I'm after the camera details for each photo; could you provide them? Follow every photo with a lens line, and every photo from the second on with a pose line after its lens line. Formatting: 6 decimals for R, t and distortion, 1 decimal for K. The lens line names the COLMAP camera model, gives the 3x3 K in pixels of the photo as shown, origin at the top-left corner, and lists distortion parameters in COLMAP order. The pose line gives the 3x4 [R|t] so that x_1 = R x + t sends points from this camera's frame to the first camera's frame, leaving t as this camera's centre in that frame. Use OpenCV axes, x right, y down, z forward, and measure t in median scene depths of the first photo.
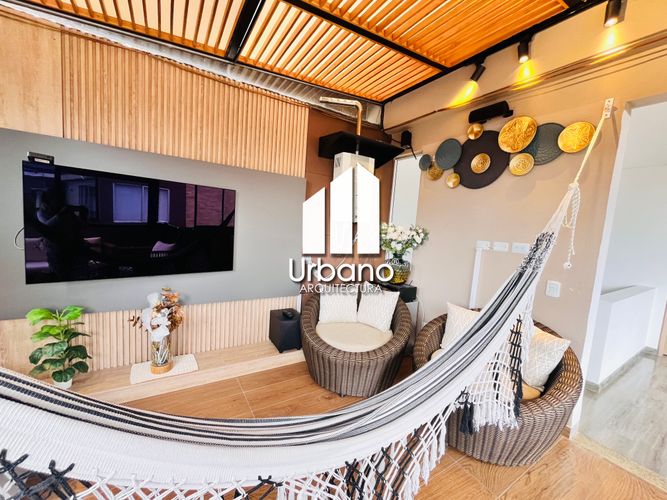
lens RADIAL K [[267.5, 0, 330.7], [0, 267.5, 249.6], [0, 0, 1]] dist [-0.007592, -0.000147]
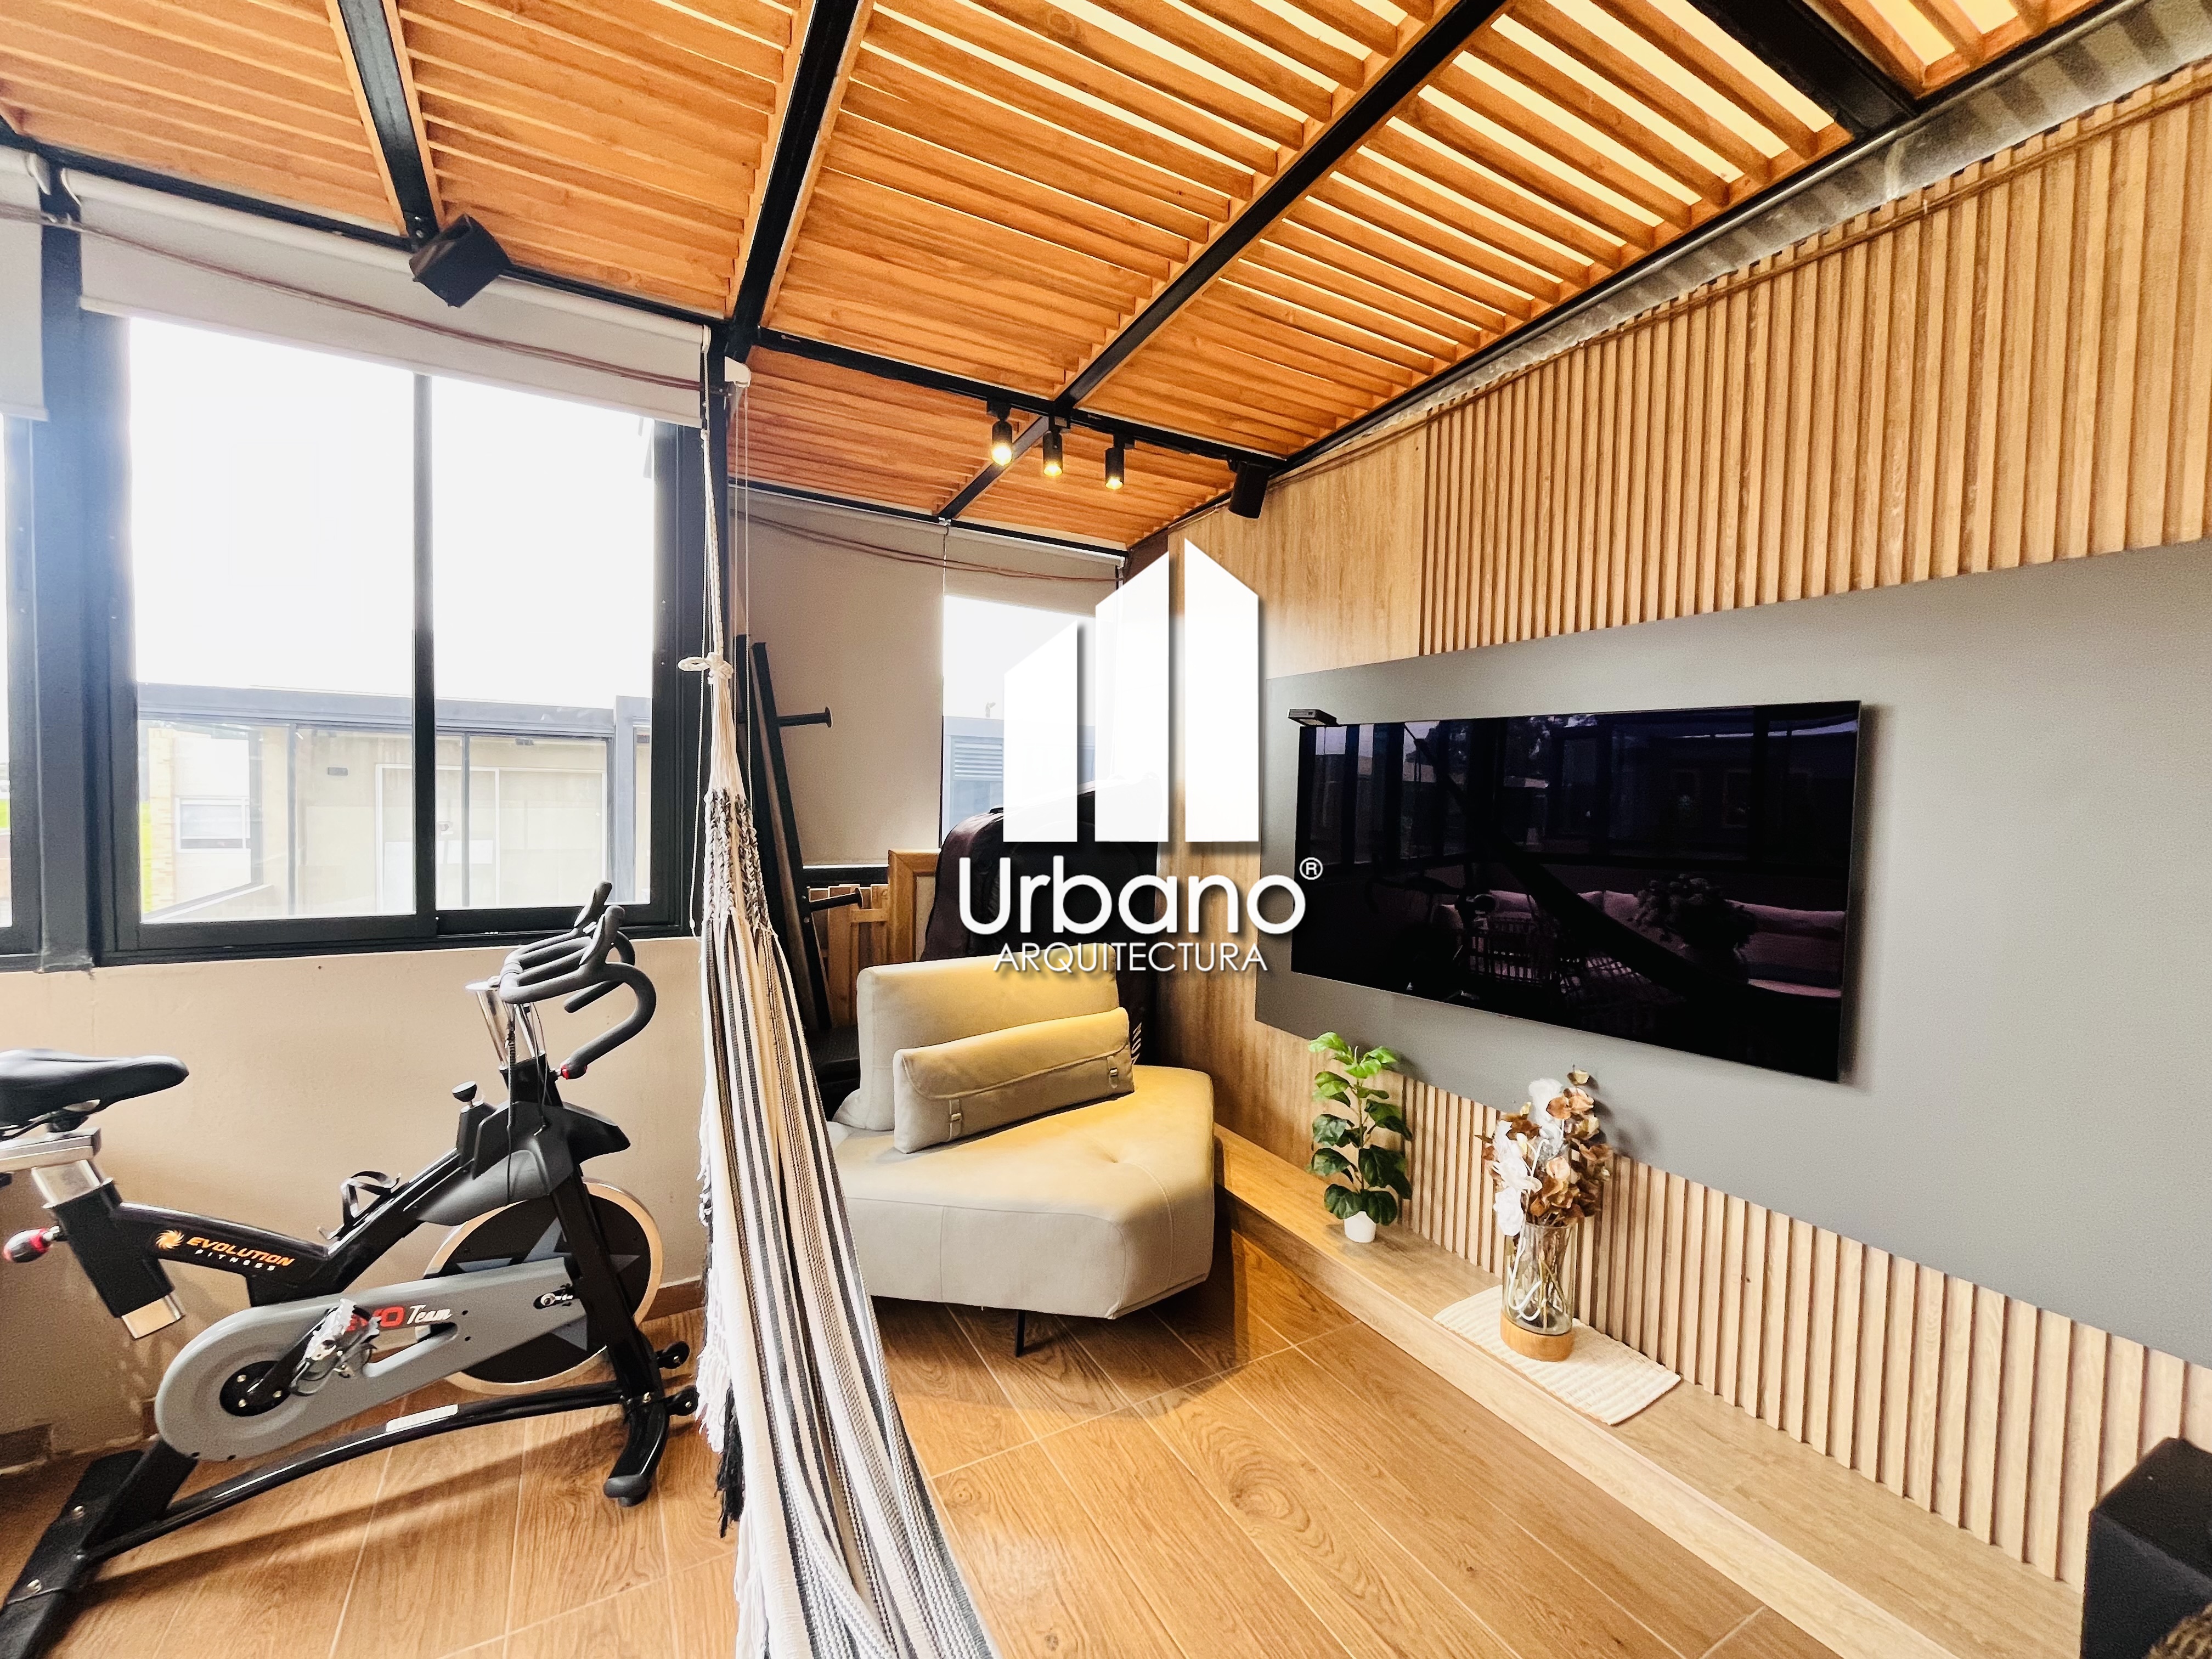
lens RADIAL K [[887.0, 0, 1096.6], [0, 887.0, 828.1], [0, 0, 1]] dist [-0.007592, -0.000147]
pose [[-0.046551, -0.036373, -0.998253, 0.374473], [-0.127628, 0.991363, -0.030170, -0.024272], [0.990729, 0.126001, -0.050791, 0.481561]]
